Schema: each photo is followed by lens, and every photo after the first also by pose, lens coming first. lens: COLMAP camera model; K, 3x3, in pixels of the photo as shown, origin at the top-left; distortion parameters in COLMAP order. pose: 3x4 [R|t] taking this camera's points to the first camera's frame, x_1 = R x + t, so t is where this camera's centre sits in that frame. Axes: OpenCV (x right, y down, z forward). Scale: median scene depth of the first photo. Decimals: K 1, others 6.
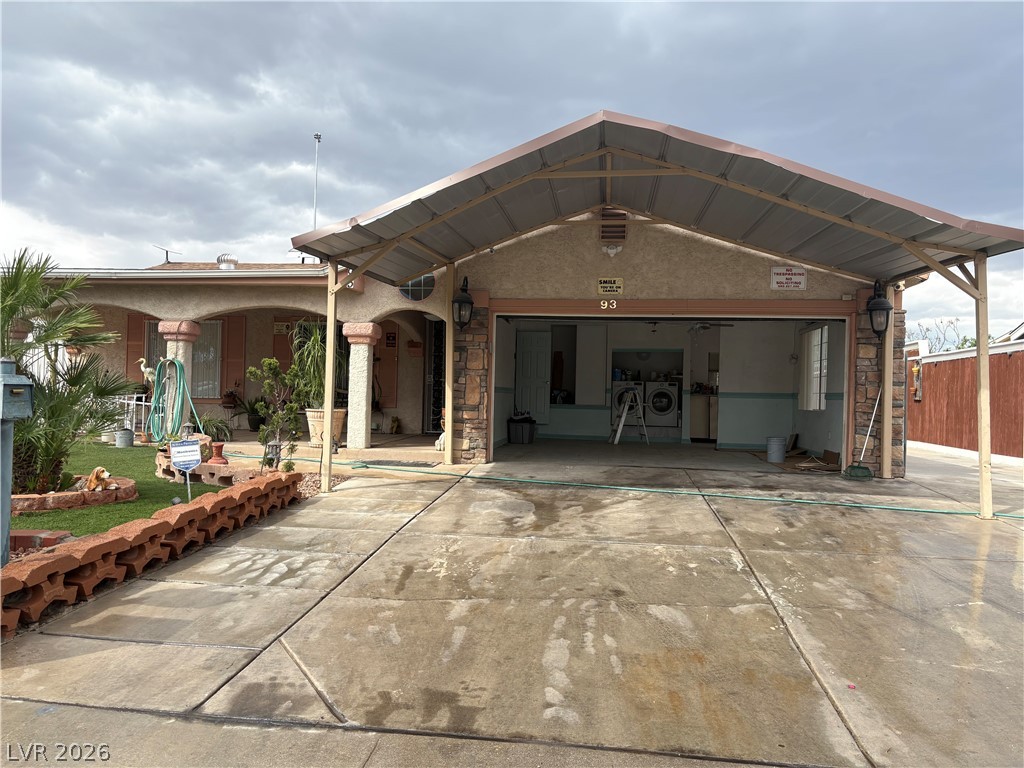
lens RADIAL K [[774.1, 0, 508.2], [0, 774.1, 389.6], [0, 0, 1]] dist [0.056836, -0.054210]
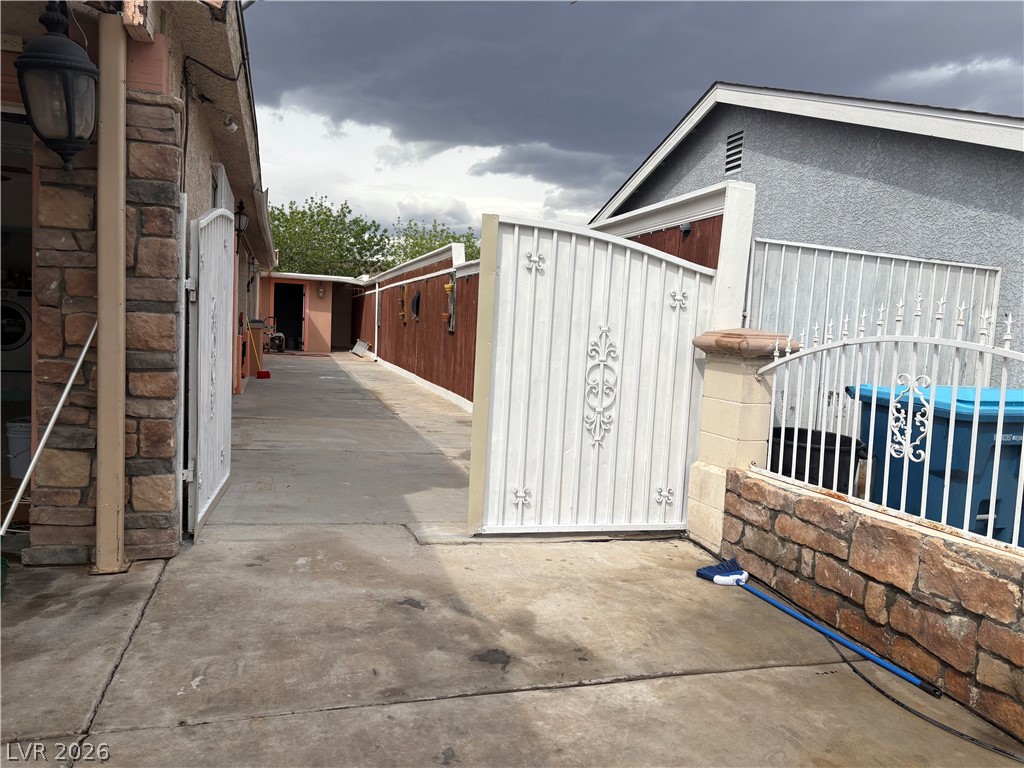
lens RADIAL K [[774.1, 0, 508.2], [0, 774.1, 389.6], [0, 0, 1]] dist [0.056836, -0.054210]
pose [[0.916033, -0.012019, 0.400922, 0.596265], [-0.031051, 0.994427, 0.100756, -0.012152], [-0.399899, -0.104745, 0.910555, 0.711527]]
